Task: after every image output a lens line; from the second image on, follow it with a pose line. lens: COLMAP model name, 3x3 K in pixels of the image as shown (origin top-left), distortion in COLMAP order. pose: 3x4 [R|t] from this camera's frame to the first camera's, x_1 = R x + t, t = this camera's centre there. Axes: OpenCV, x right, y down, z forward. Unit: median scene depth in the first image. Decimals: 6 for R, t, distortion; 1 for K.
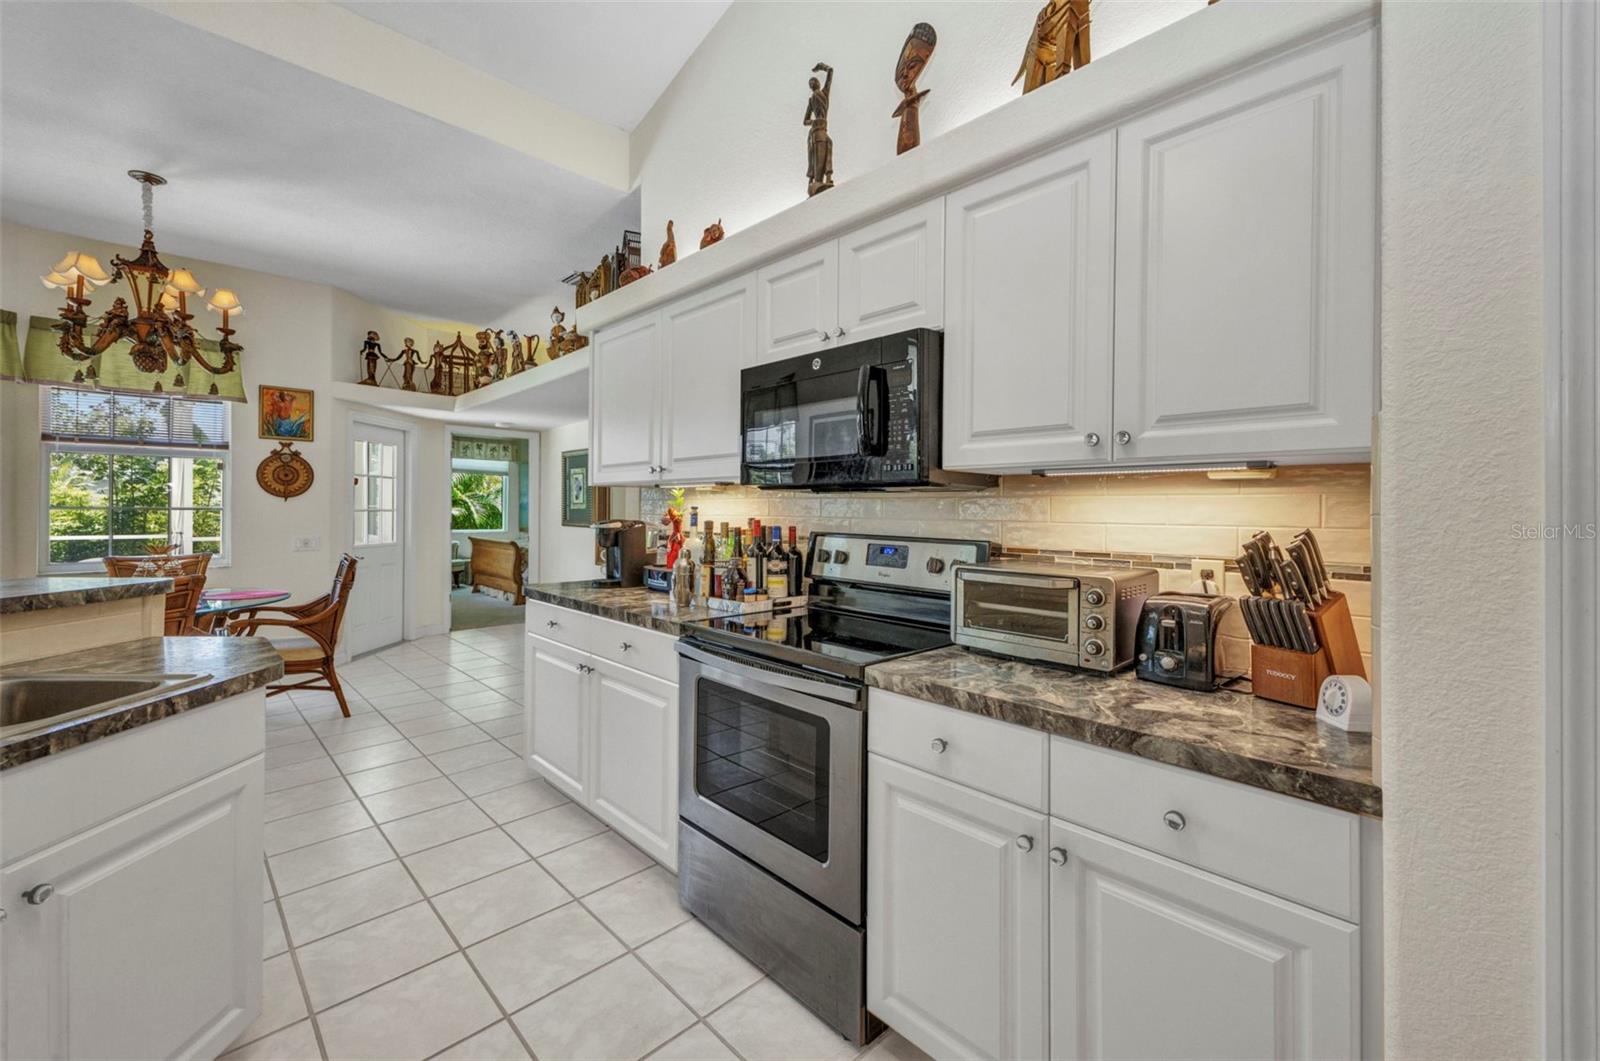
lens RADIAL K [[648.5, 0, 796.9], [0, 648.5, 506.0], [0, 0, 1]] dist [0.004381, -0.000258]
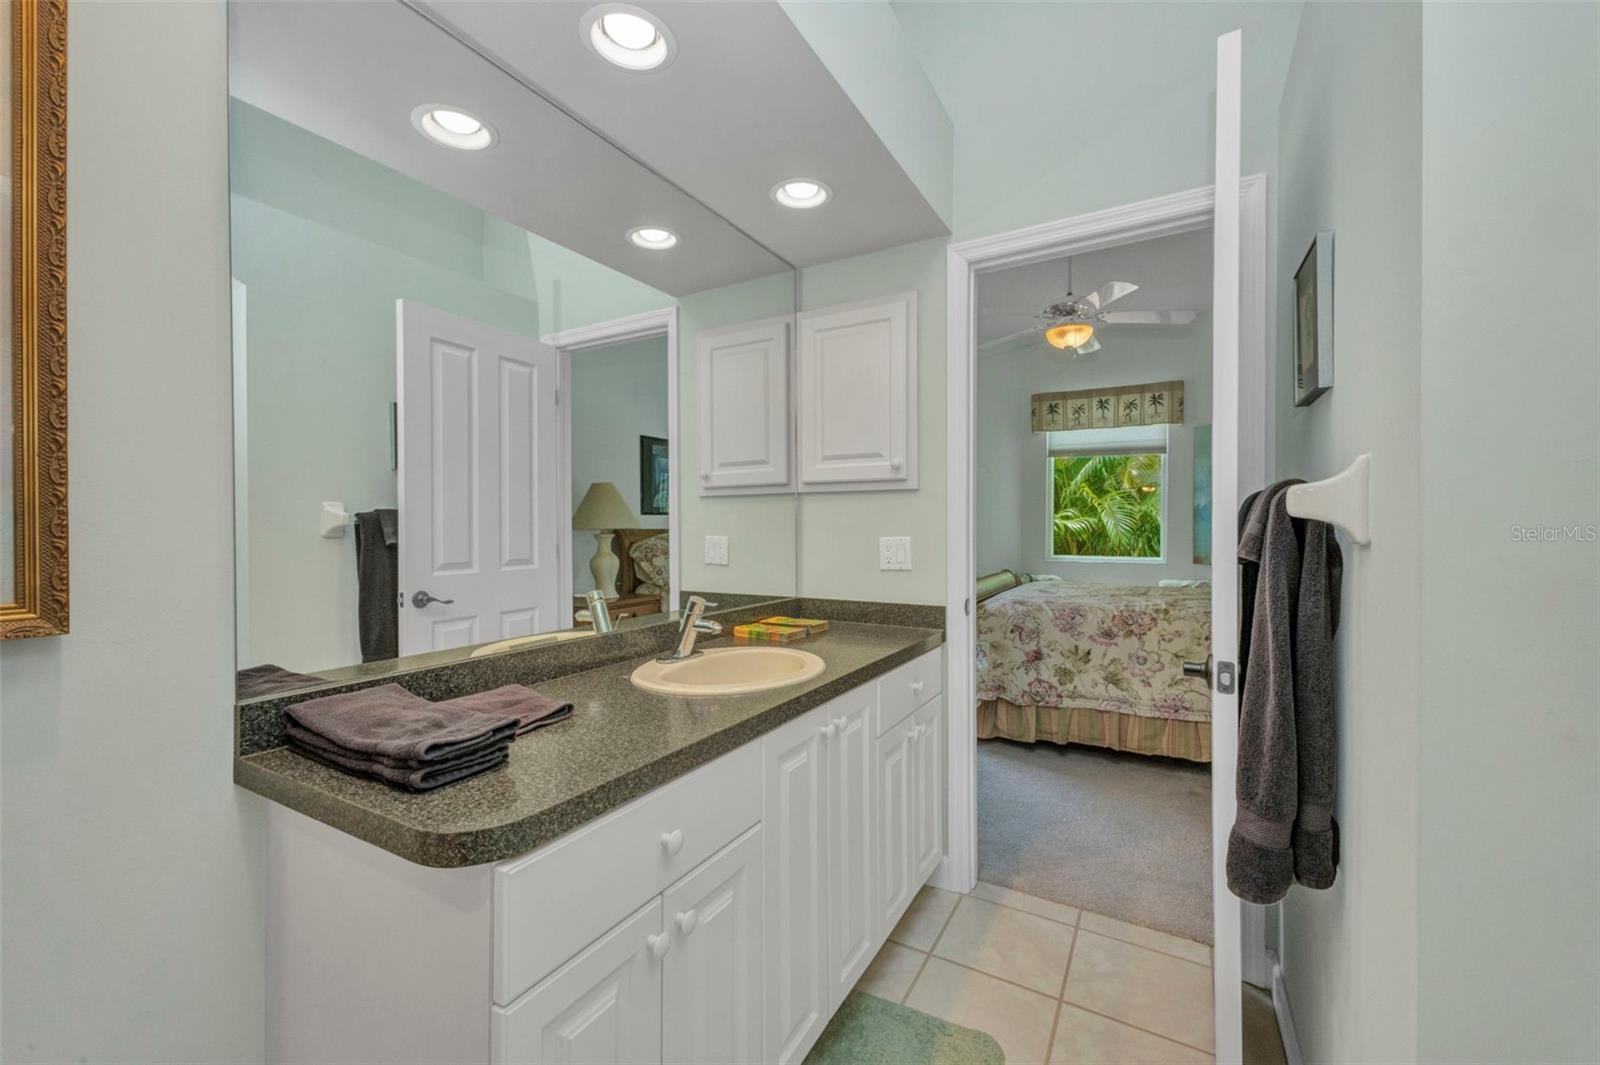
lens RADIAL K [[648.5, 0, 792.0], [0, 648.5, 529.6], [0, 0, 1]] dist [0.004381, -0.000258]
pose [[0.270827, 0.005238, -0.962614, -0.073319], [-0.000125, 0.999985, 0.005406, 0.023355], [0.962628, -0.001343, 0.270824, 1.269413]]
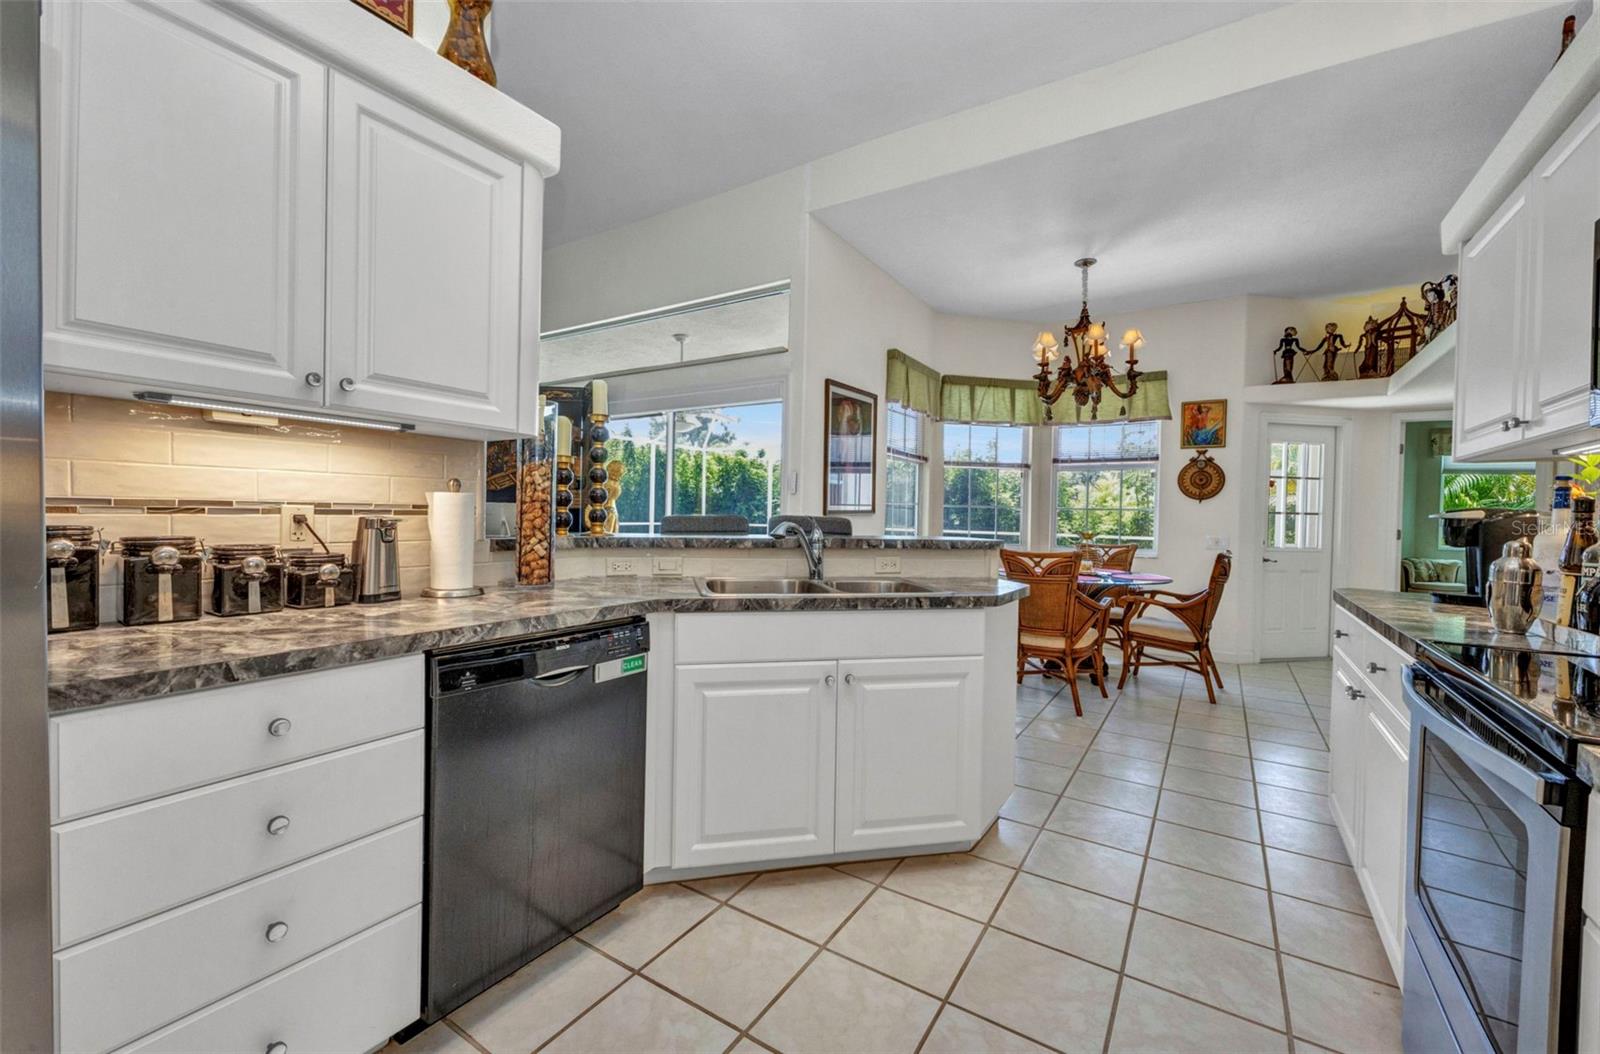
lens RADIAL K [[642.5, 0, 799.2], [0, 642.5, 524.8], [0, 0, 1]] dist [0.003810, 0.000507]
pose [[0.224020, 0.016933, -0.974437, 0.134298], [-0.013724, 0.999805, 0.014219, 0.023472], [0.974488, 0.010188, 0.224209, 0.085862]]
